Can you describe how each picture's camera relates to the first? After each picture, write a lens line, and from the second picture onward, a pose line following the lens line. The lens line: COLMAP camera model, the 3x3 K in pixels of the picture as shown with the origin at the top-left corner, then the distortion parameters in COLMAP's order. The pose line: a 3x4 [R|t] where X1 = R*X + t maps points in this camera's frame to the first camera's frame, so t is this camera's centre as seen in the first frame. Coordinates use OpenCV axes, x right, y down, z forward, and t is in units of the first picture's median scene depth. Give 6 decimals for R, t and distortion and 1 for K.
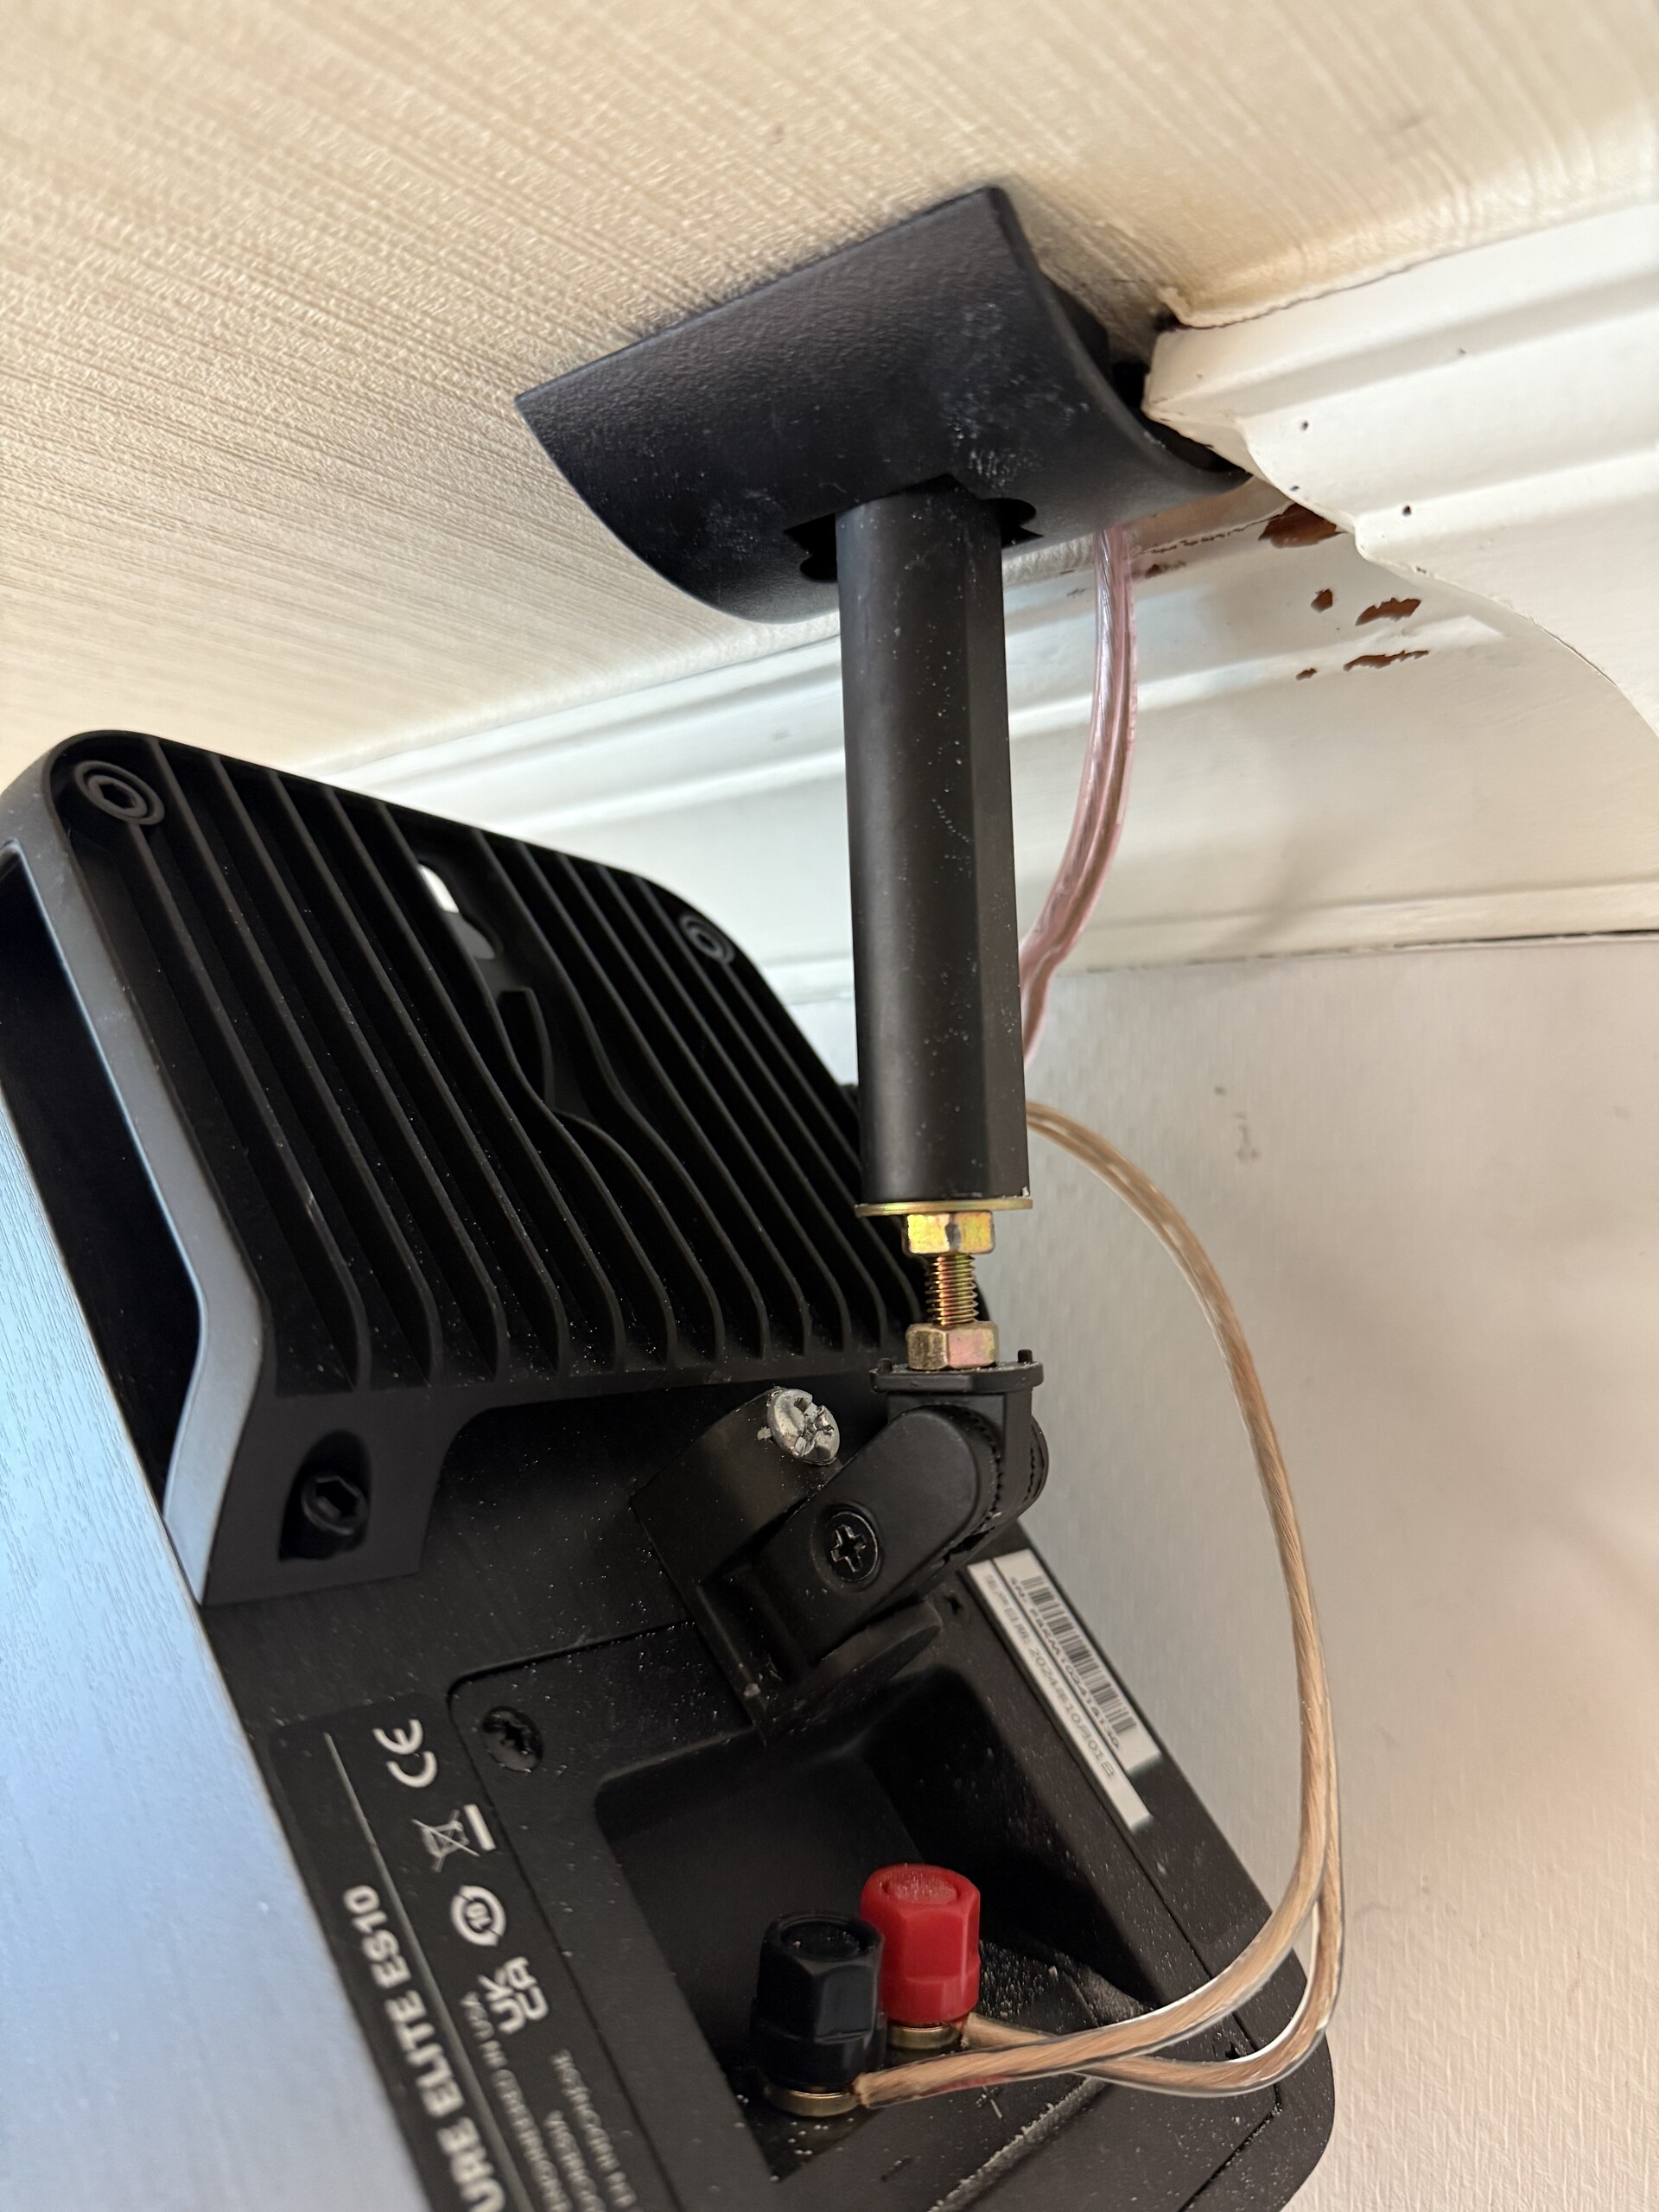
lens RADIAL K [[1541.8, 0, 829.5], [0, 1541.8, 1106.0], [0, 0, 1]] dist [-0.001777, 0.003958]
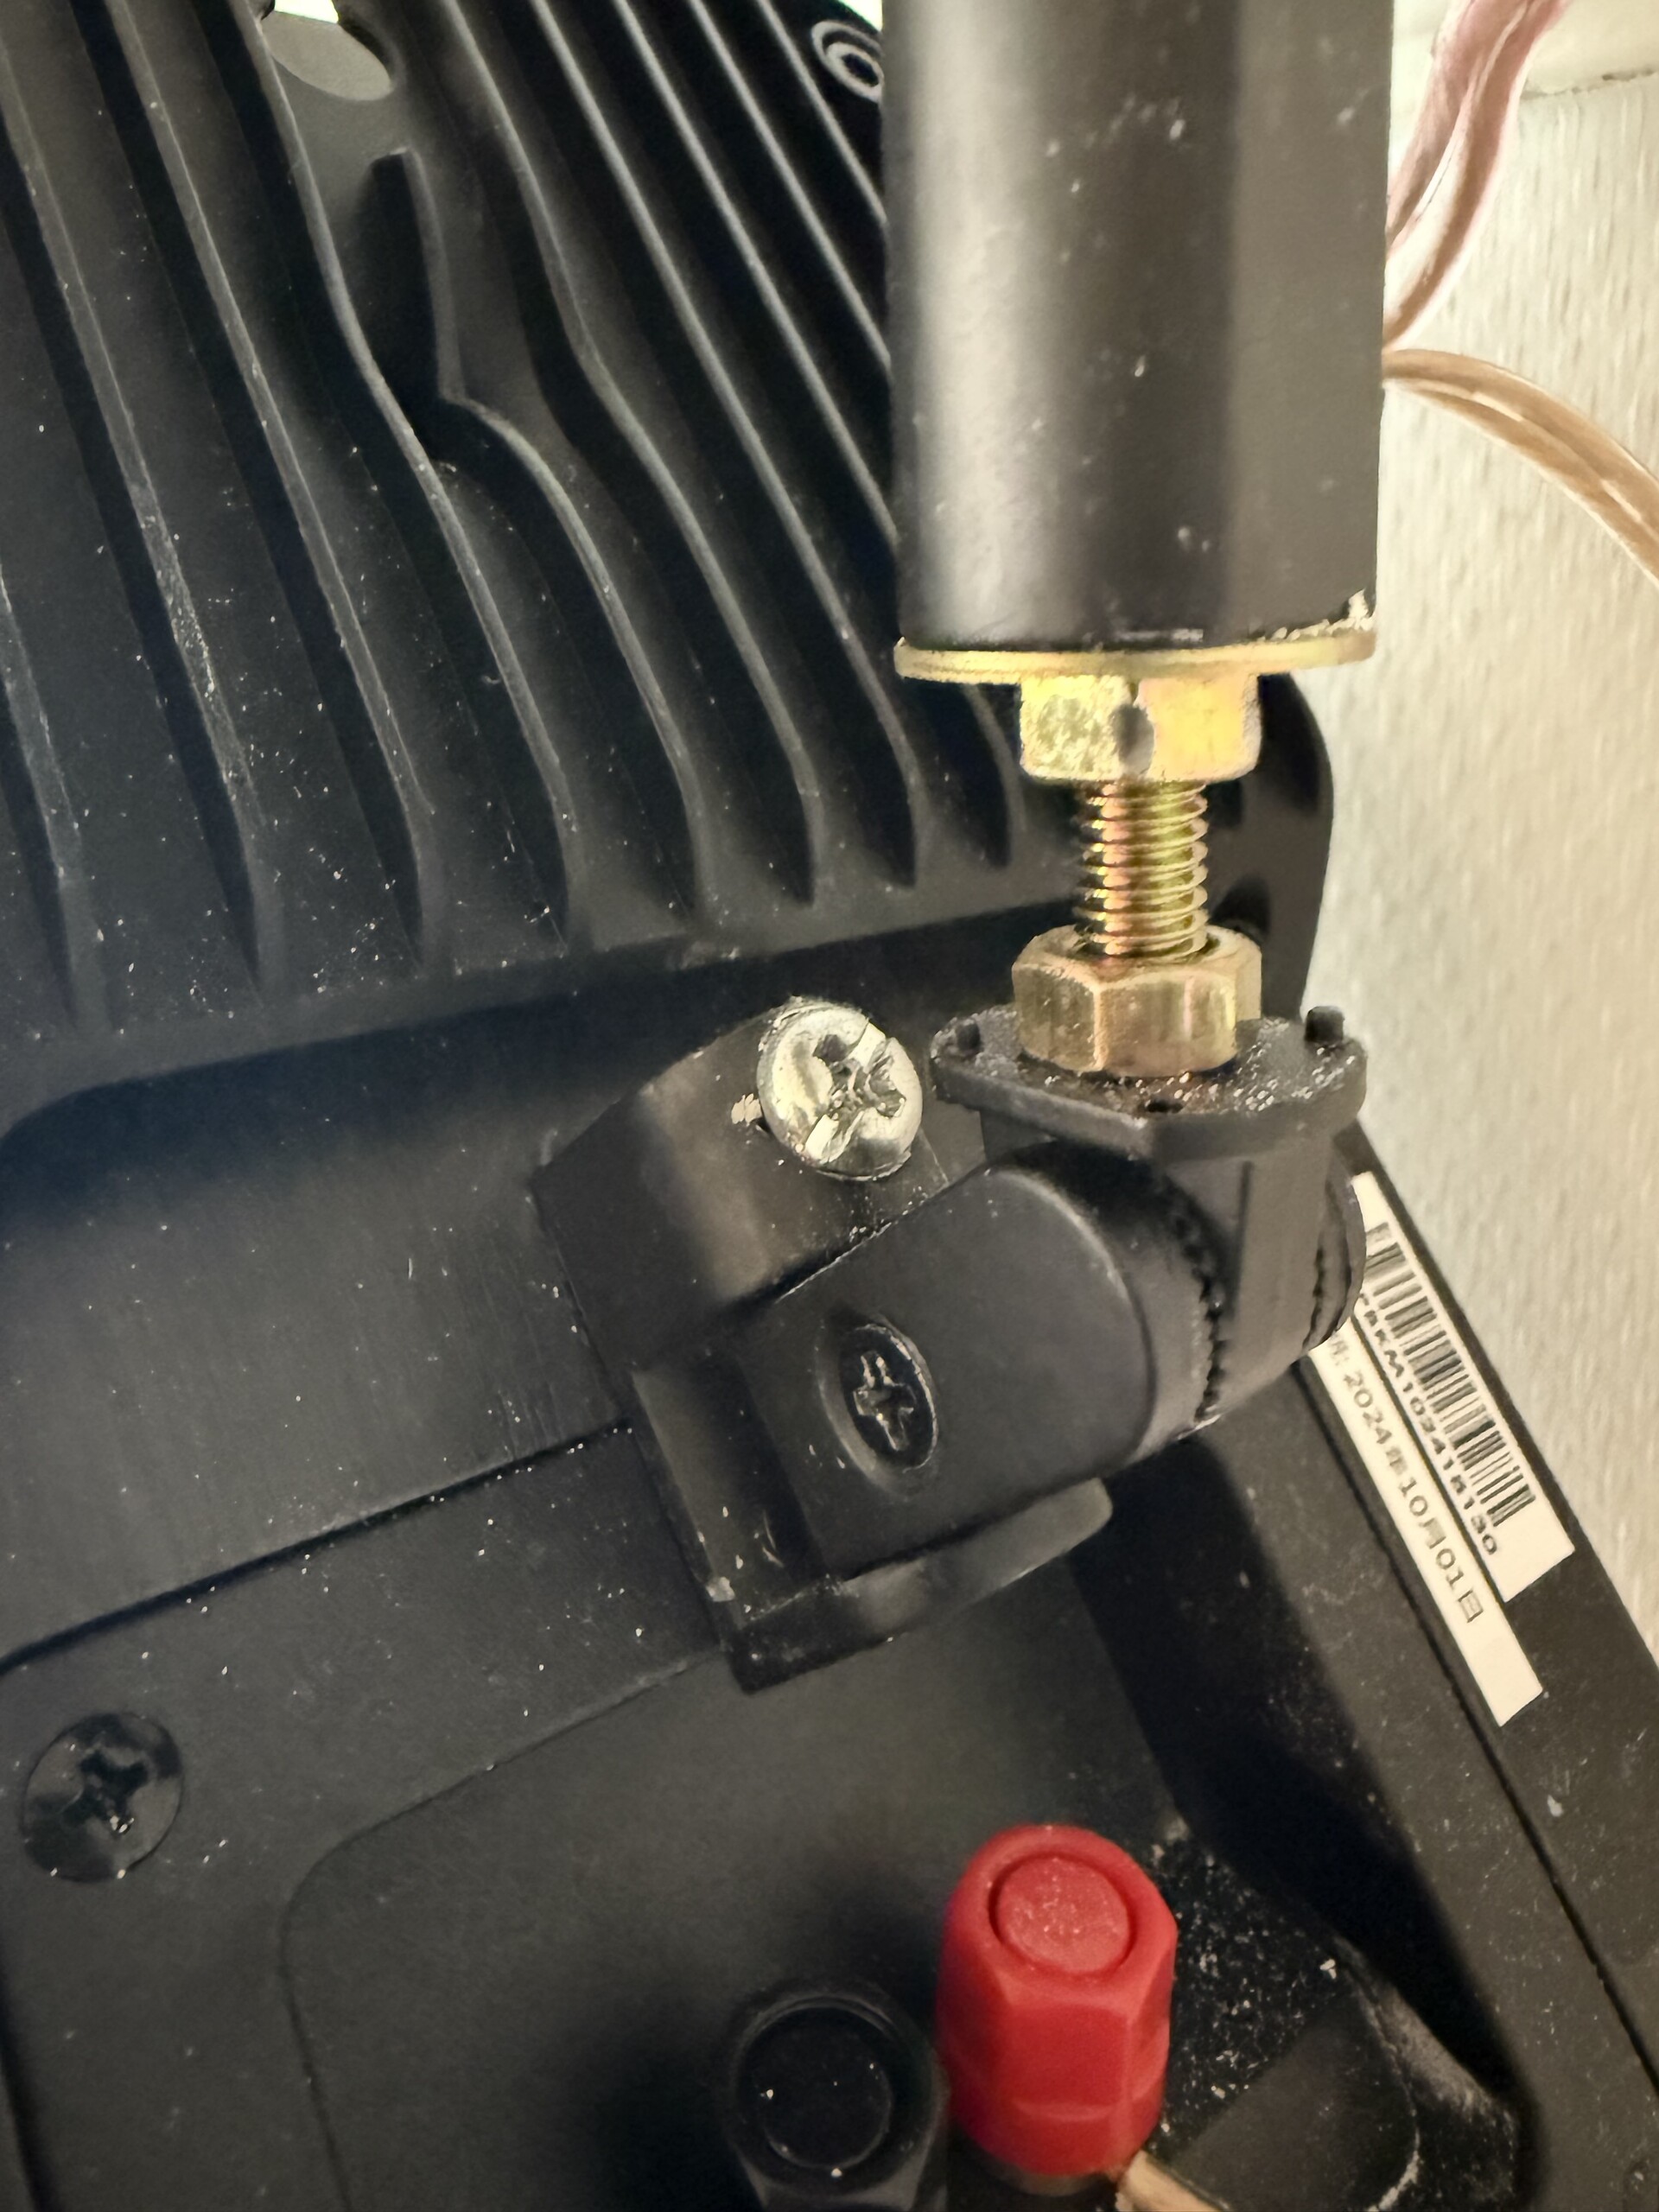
lens RADIAL K [[1637.6, 0, 830.9], [0, 1637.6, 908.0], [0, 0, 1]] dist [-0.001155, 0.033237]
pose [[0.971231, 0.053664, -0.232015, 0.093858], [0.021161, 0.950977, 0.308536, 0.000311], [0.237198, -0.304569, 0.922483, 0.553707]]
